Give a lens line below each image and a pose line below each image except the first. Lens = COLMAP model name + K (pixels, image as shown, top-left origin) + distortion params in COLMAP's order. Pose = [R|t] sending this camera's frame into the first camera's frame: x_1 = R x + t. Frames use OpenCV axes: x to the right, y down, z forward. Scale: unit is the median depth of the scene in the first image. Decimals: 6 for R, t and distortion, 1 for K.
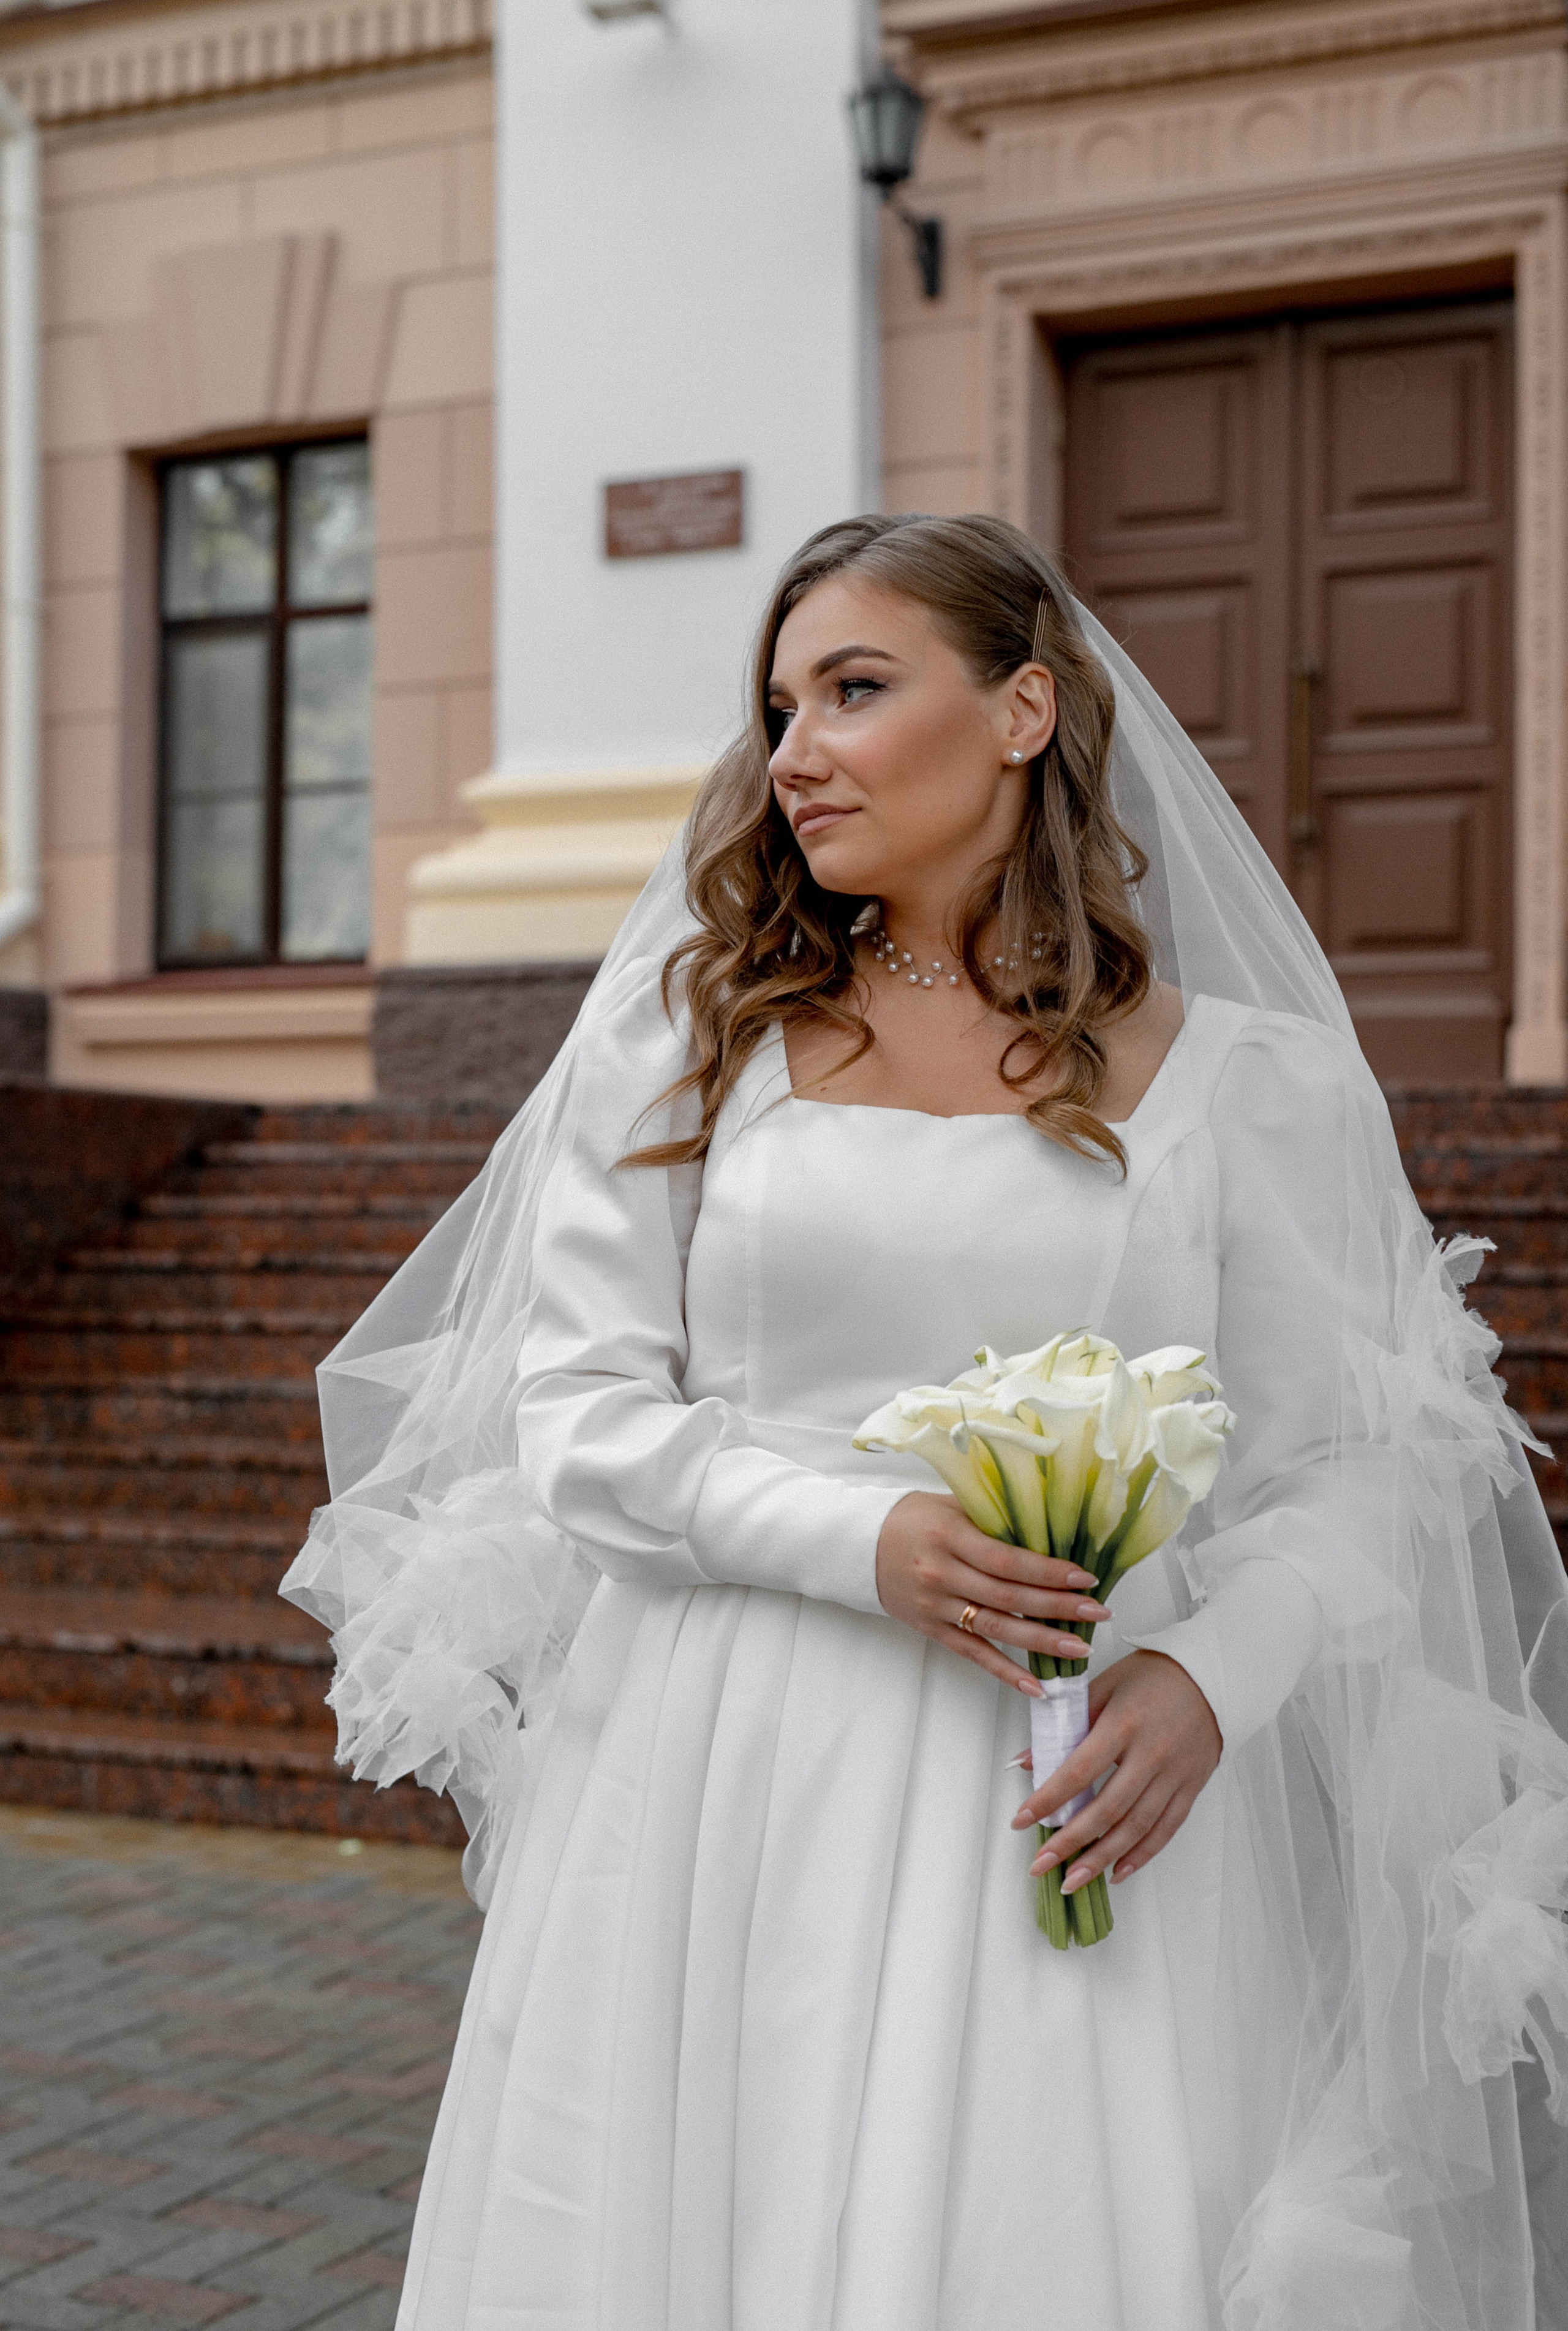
lens RADIAL K [[3459.6, 0, 773.5], [0, 3459.6, 1164.5], [0, 0, 1]] dist [-0.055432, 0.027957]
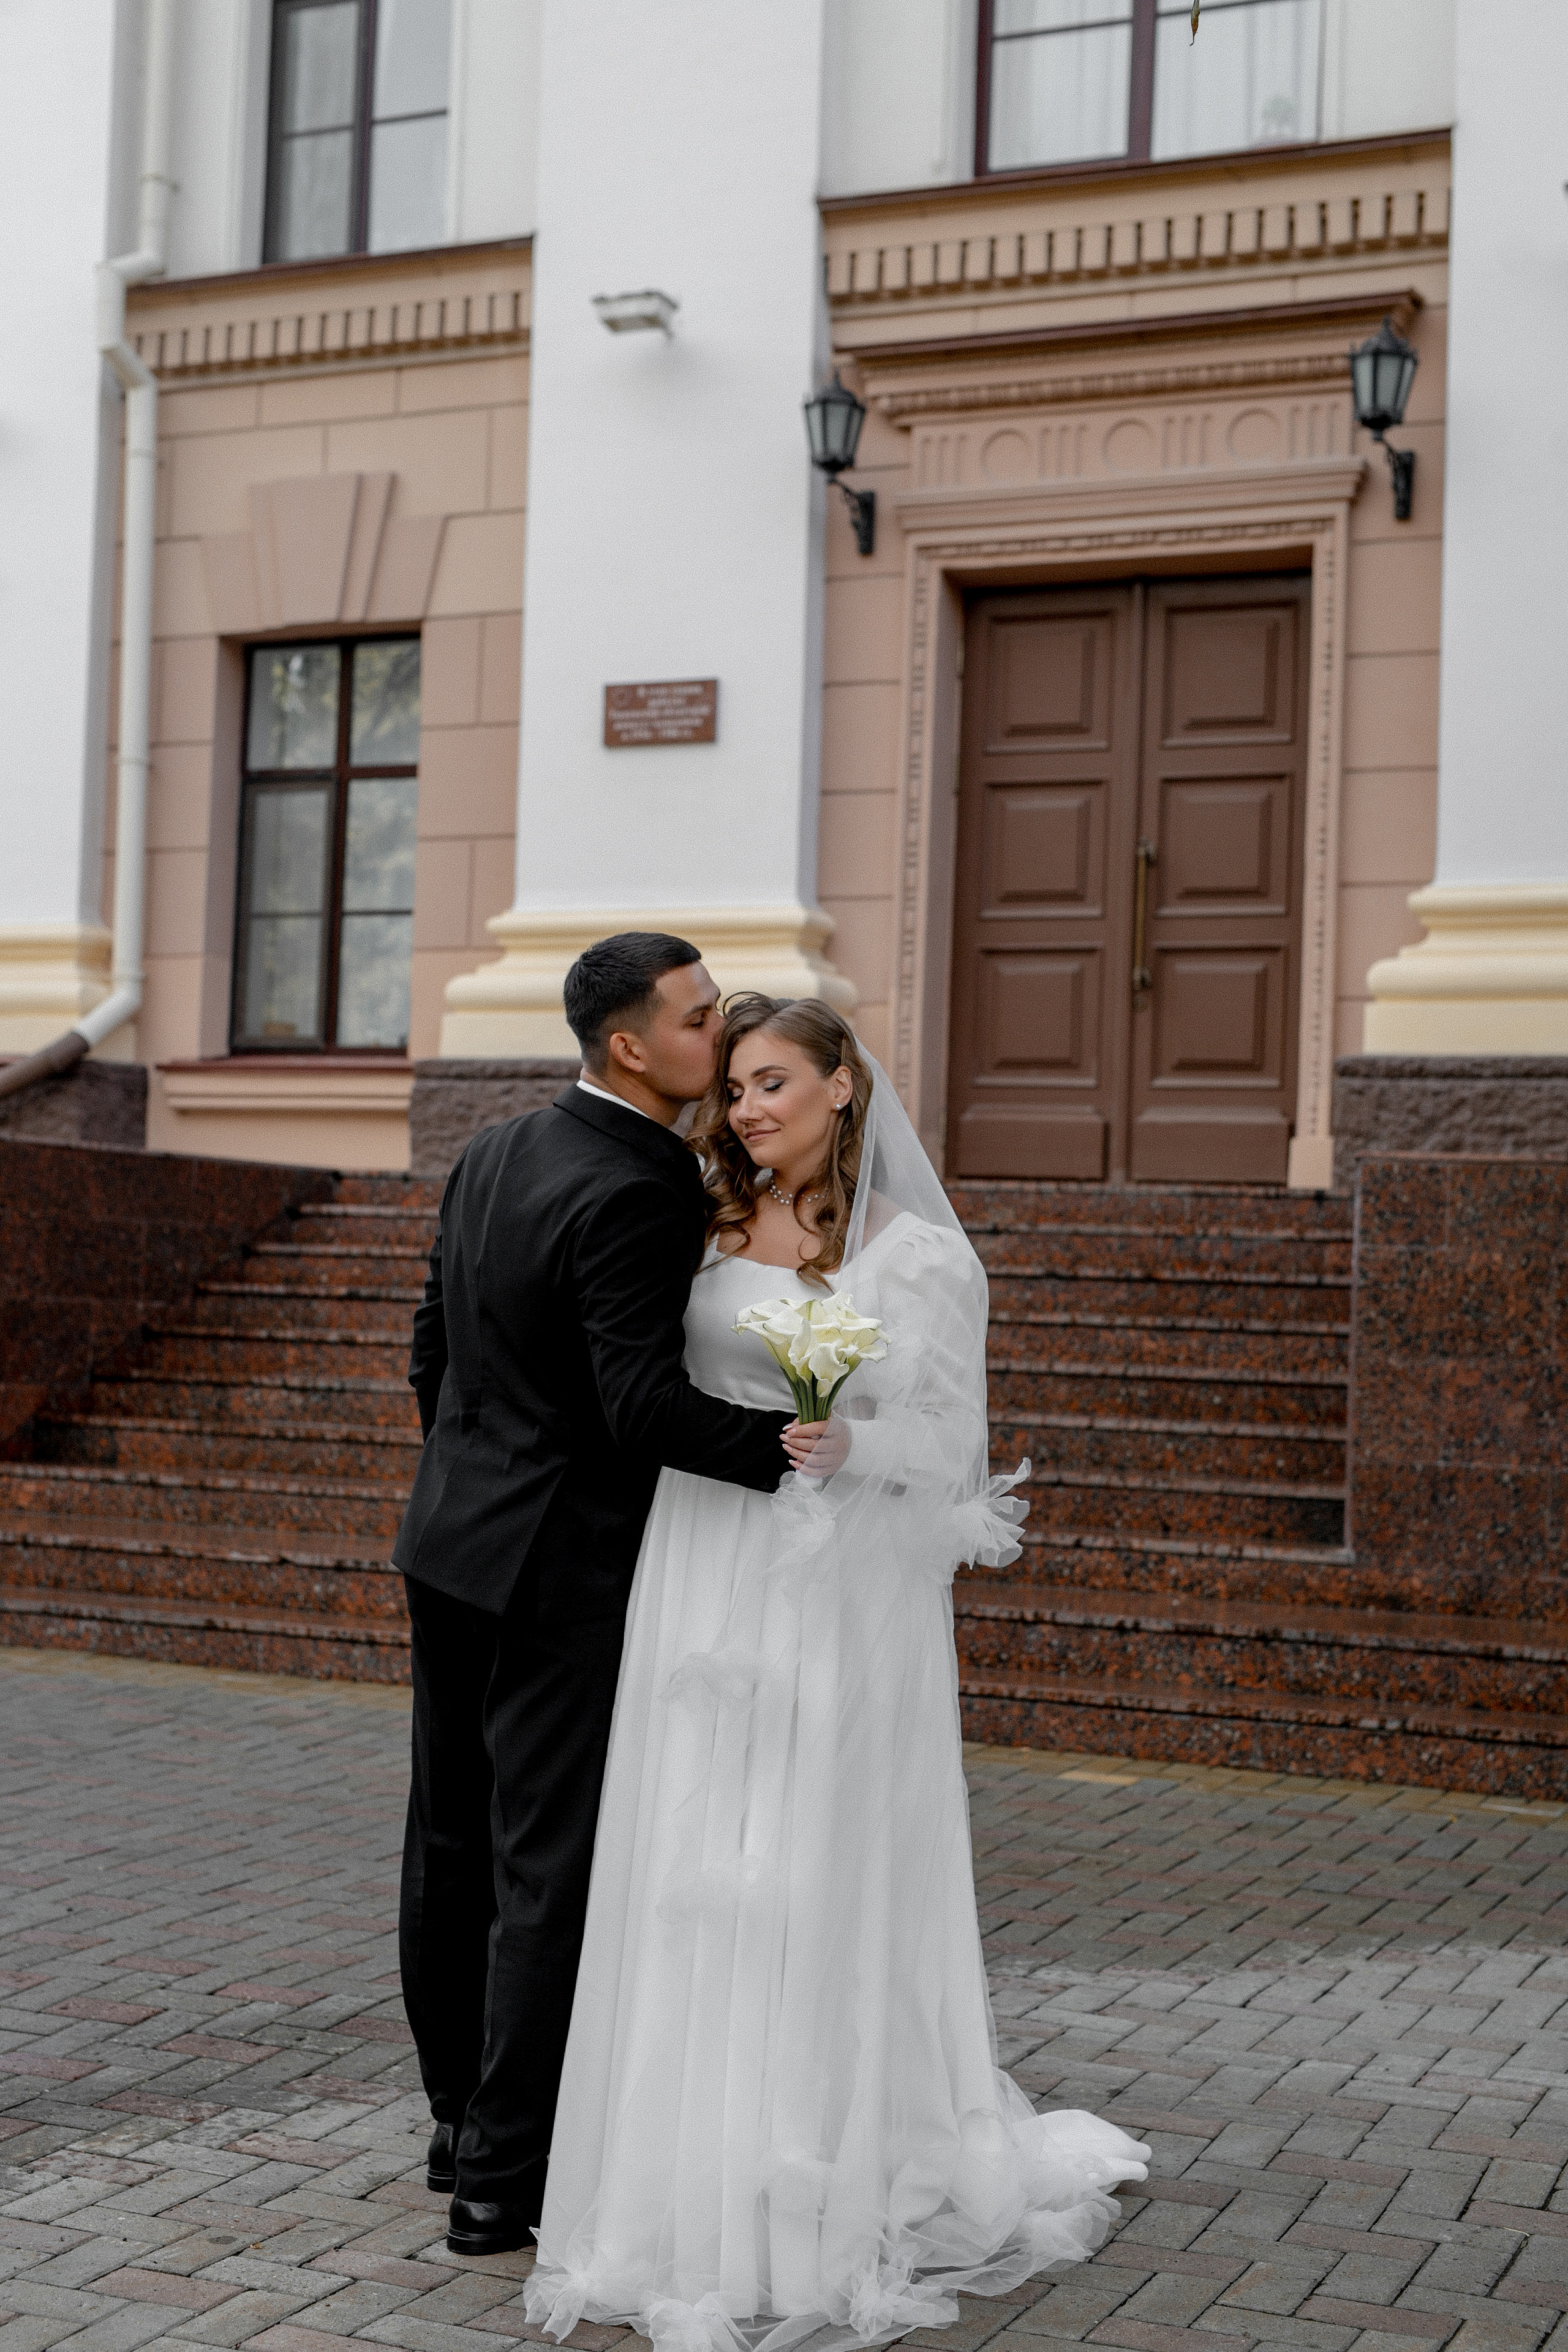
lens RADIAL K [[3429.2, 0, 780.3], [0, 3429.2, 1186.6], [0, 0, 1]] dist [-0.014869, 0.143264]
pose [[0.999370, 0.025824, 0.024328, -0.011405], [-0.025806, 0.999666, -0.001073, -0.013607], [-0.024348, 0.000445, 0.999703, -0.287244]]
